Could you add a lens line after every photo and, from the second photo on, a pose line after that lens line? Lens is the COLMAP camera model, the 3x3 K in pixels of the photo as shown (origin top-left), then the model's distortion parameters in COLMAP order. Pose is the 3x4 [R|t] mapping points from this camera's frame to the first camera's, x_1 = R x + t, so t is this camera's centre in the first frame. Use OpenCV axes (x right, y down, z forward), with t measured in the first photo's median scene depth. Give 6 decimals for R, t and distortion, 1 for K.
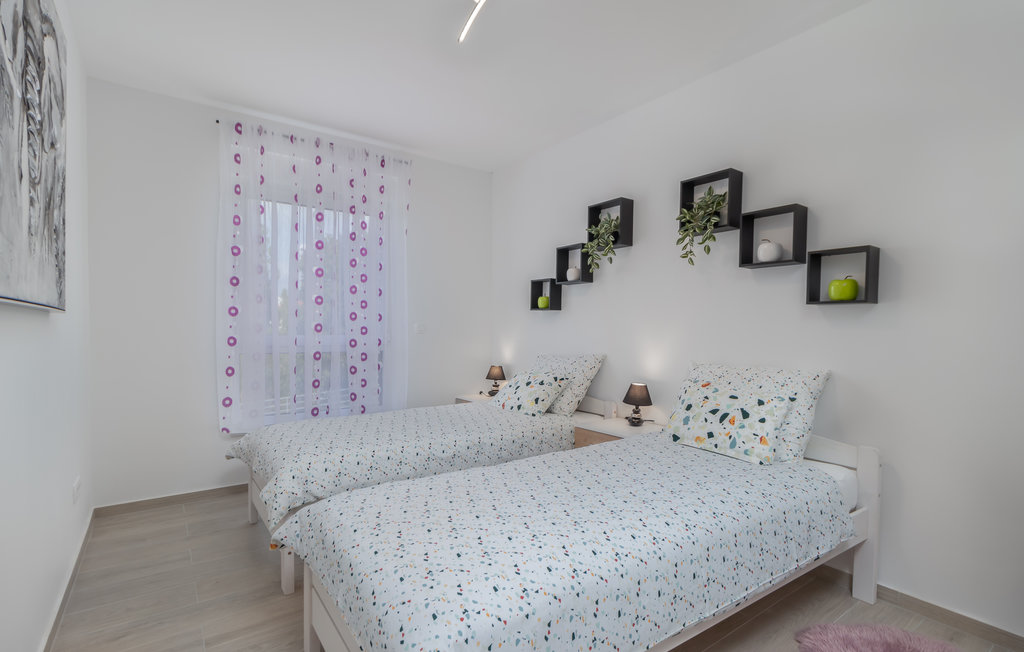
lens RADIAL K [[484.4, 0, 500.1], [0, 484.4, 316.0], [0, 0, 1]] dist [0.000798, 0.000066]
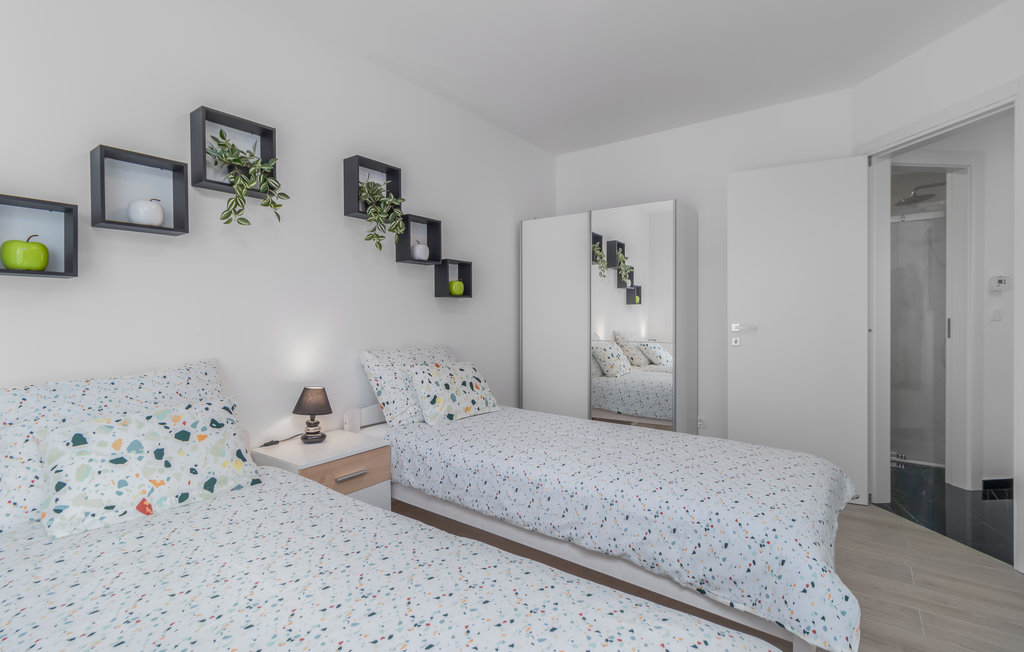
lens RADIAL K [[484.4, 0, 500.1], [0, 484.4, 316.0], [0, 0, 1]] dist [0.000798, 0.000066]
pose [[-0.305633, -0.027108, 0.951763, -0.565246], [-0.036290, 0.999200, 0.016805, 0.001726], [-0.951457, -0.029403, -0.306373, 0.986133]]
